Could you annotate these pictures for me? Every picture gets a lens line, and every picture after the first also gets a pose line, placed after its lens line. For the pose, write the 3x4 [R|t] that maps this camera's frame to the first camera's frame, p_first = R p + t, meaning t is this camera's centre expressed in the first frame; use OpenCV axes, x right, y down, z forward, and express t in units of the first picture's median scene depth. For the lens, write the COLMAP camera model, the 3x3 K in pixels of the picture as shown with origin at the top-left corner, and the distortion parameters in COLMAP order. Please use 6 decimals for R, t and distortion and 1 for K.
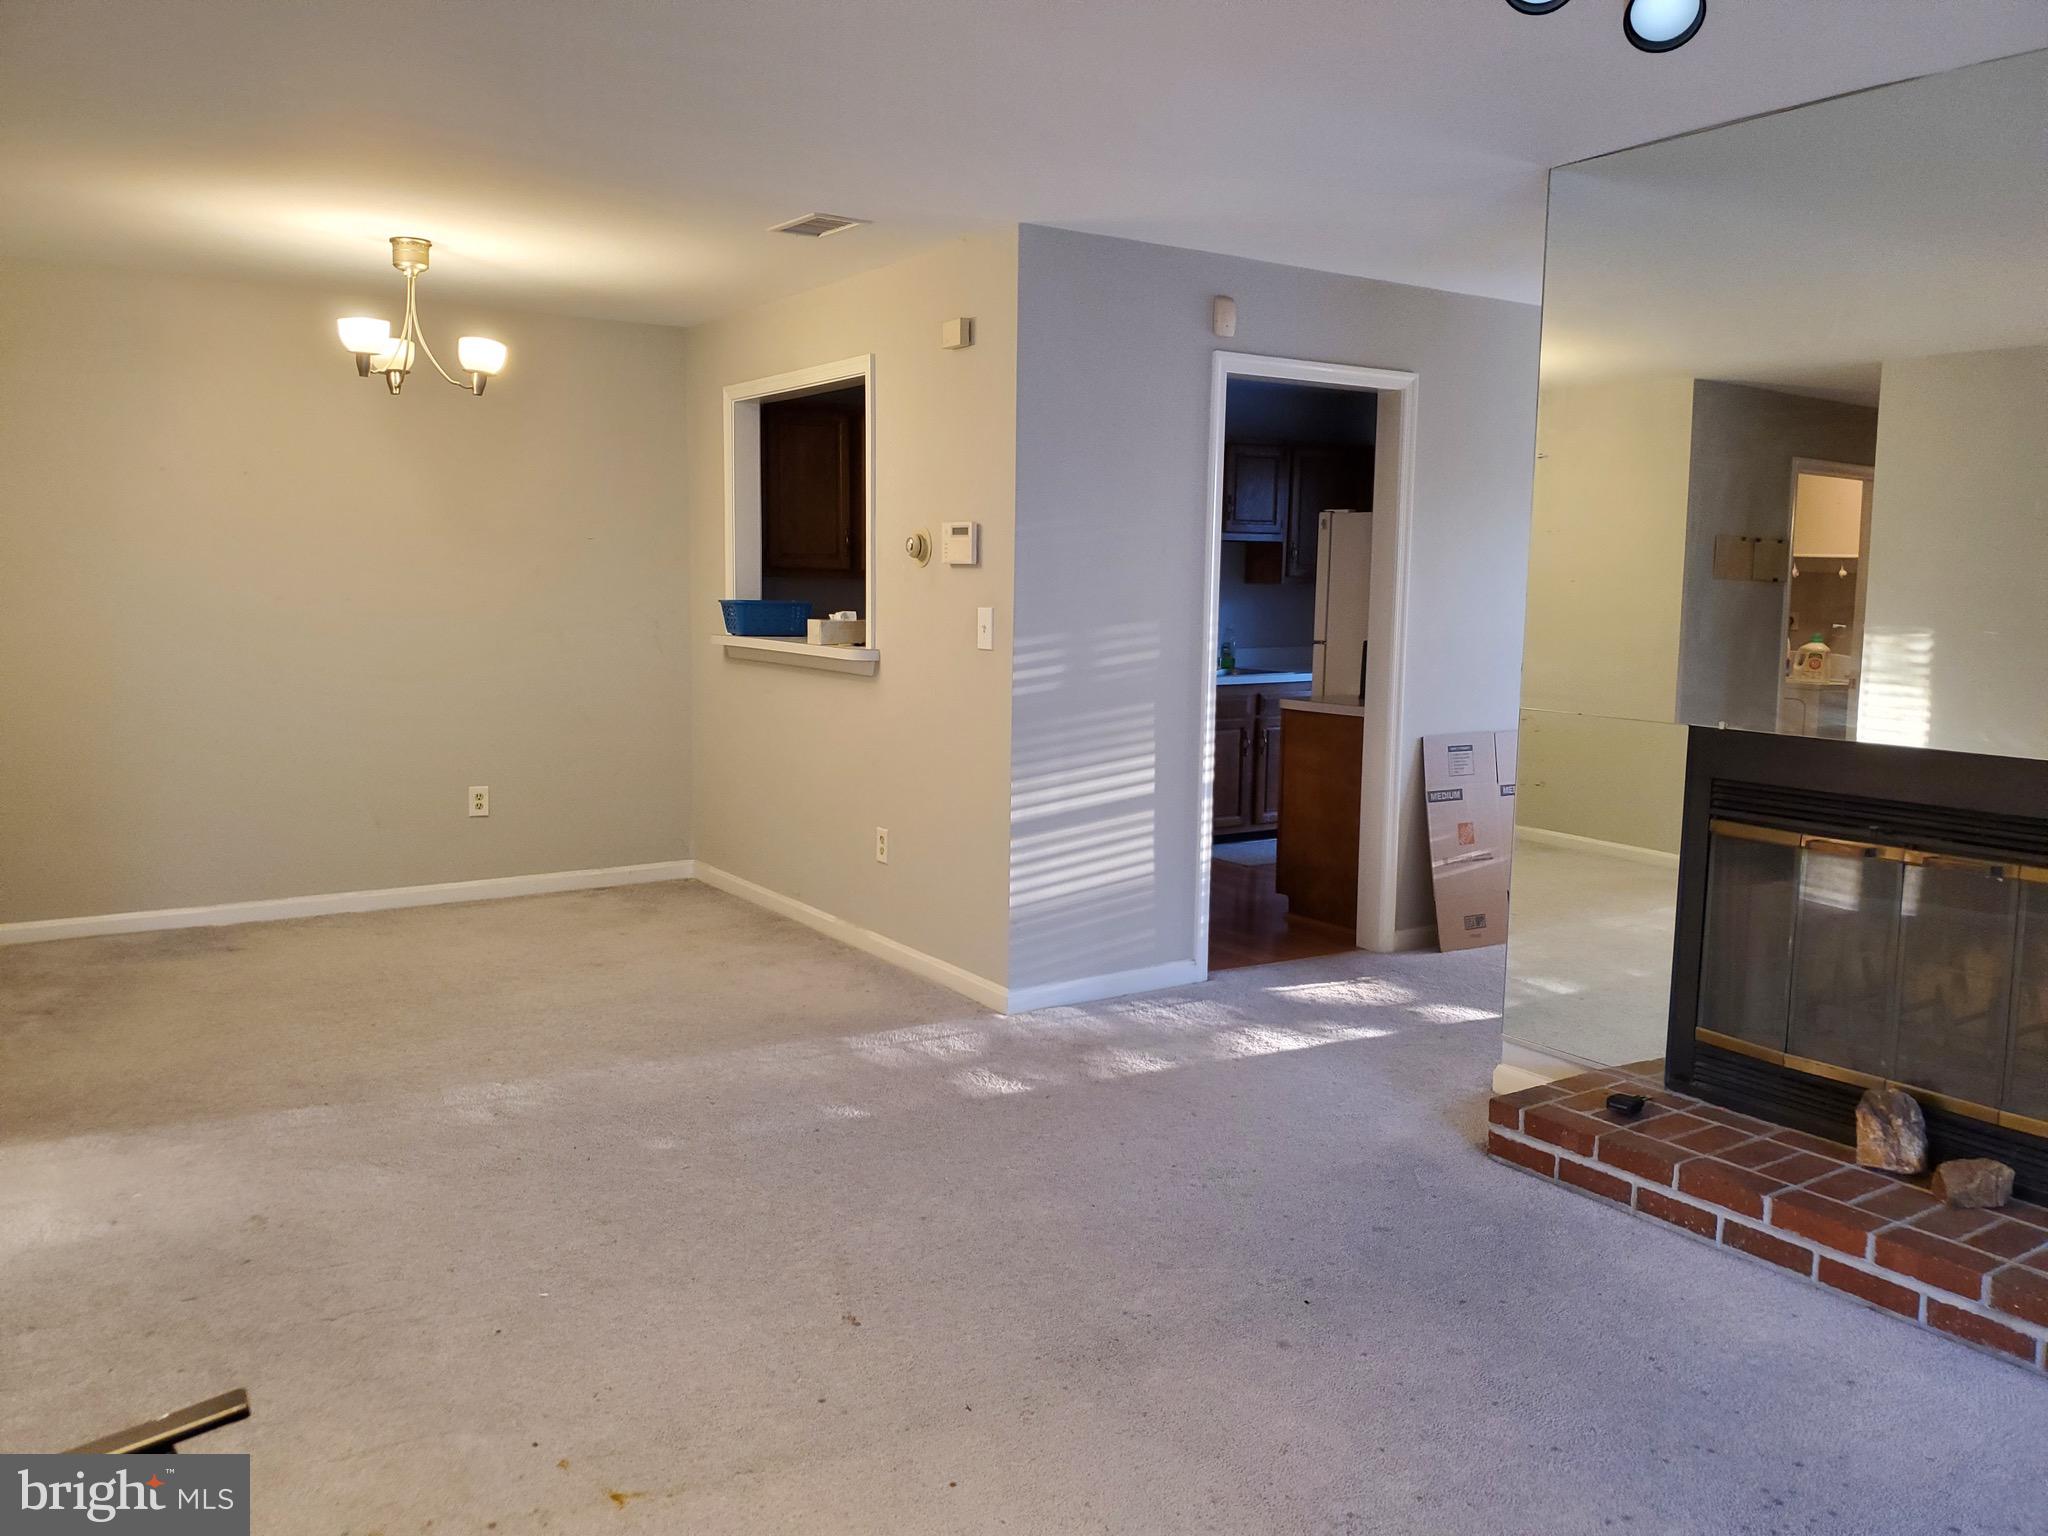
lens RADIAL K [[1617.5, 0, 1024.0], [0, 1617.5, 768.0], [0, 0, 1]] dist [0.121606, -0.089339]
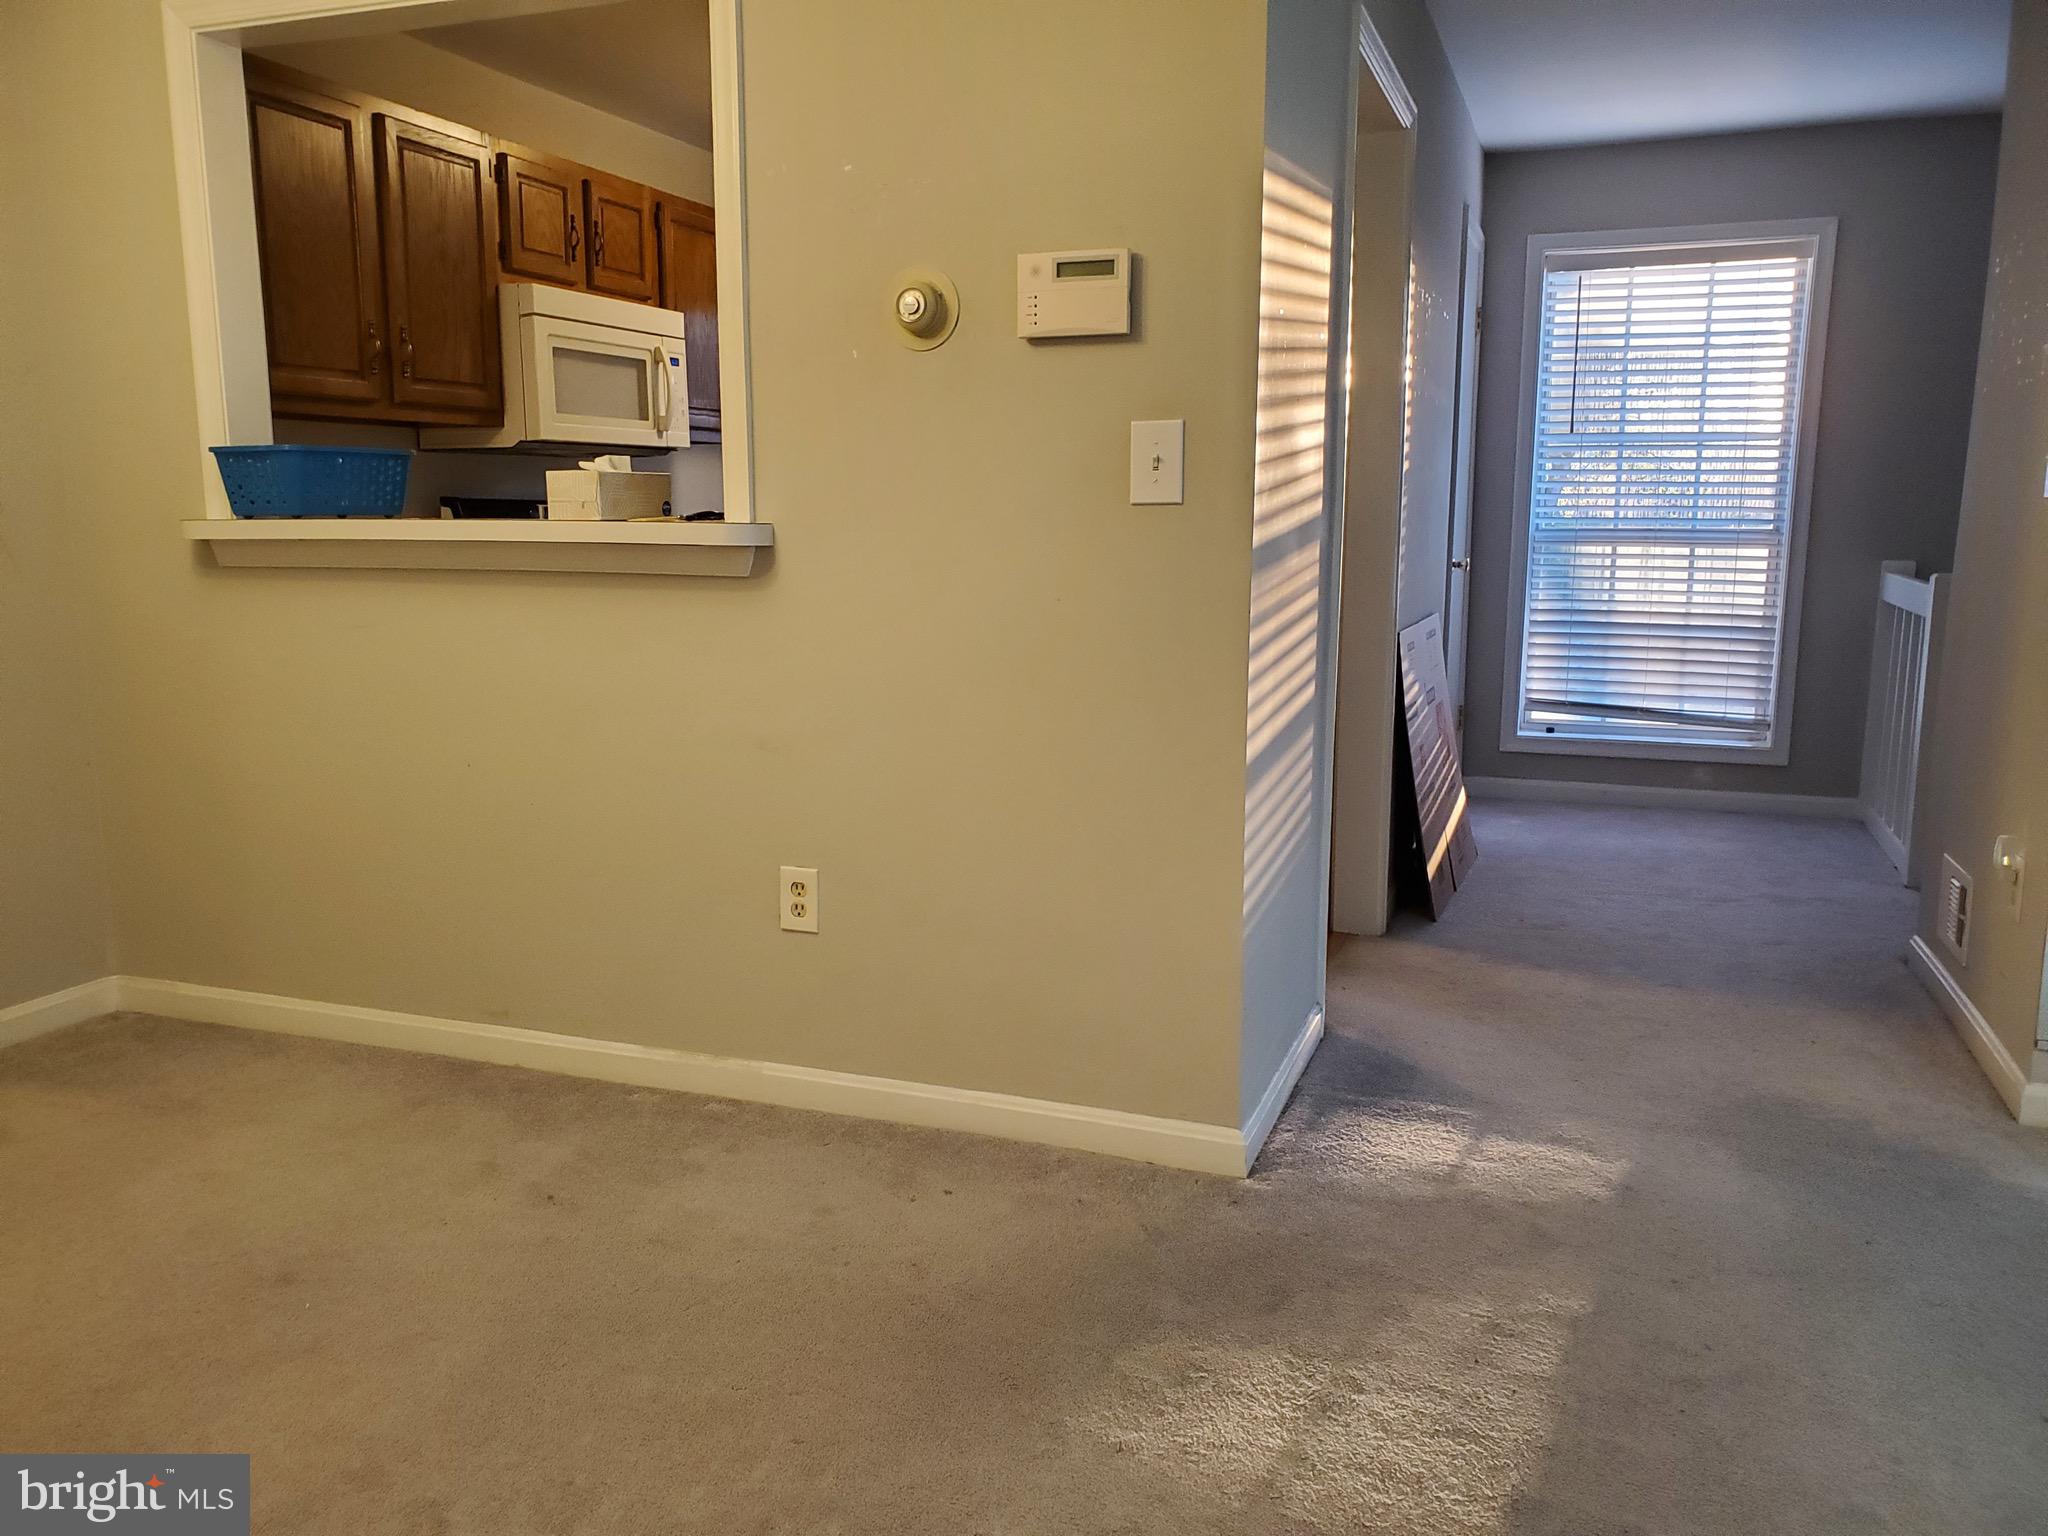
lens RADIAL K [[1617.5, 0, 1024.0], [0, 1617.5, 768.0], [0, 0, 1]] dist [0.121606, -0.089339]
pose [[0.826563, -0.102889, 0.553361, -0.313319], [0.079802, 0.994641, 0.065738, -0.023334], [-0.557159, -0.010177, 0.830344, 0.521052]]
